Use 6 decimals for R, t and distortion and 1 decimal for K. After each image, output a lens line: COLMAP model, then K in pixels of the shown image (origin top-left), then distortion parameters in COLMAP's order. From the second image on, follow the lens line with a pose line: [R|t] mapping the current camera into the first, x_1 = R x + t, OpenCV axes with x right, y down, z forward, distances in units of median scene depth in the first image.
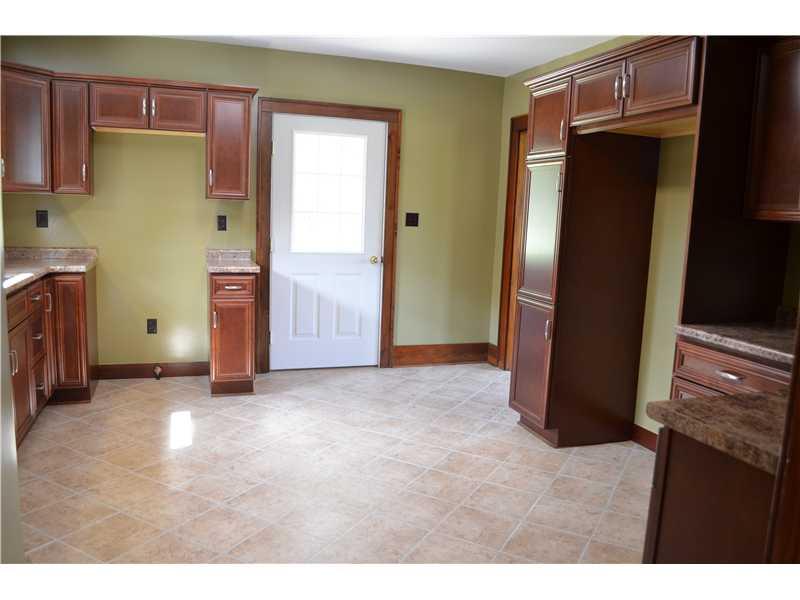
lens RADIAL K [[636.6, 0, 402.2], [0, 636.6, 297.4], [0, 0, 1]] dist [-0.055114, -0.000320]
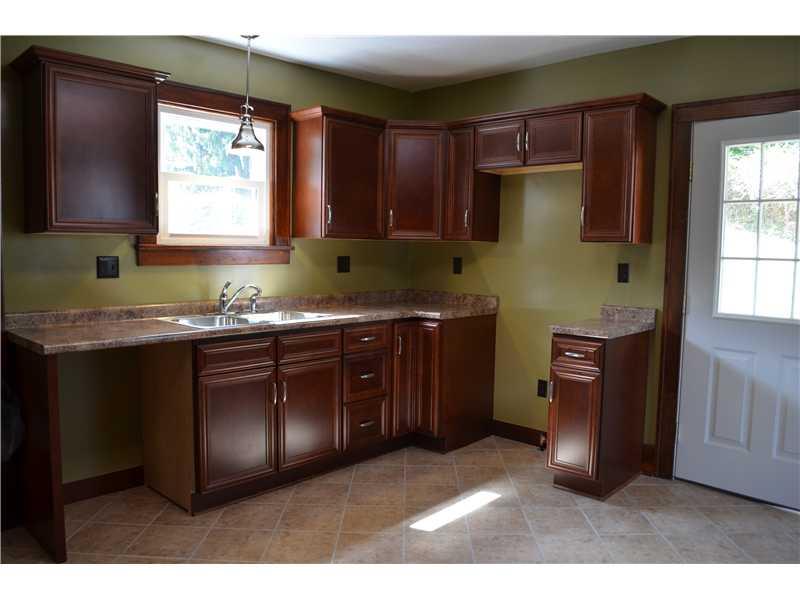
lens RADIAL K [[636.6, 0, 401.1], [0, 636.6, 299.0], [0, 0, 1]] dist [-0.055114, -0.000320]
pose [[0.468792, 0.044433, -0.882190, 0.305808], [-0.117661, 0.992975, -0.012512, -0.047097], [0.875437, 0.109665, 0.470727, 0.429007]]
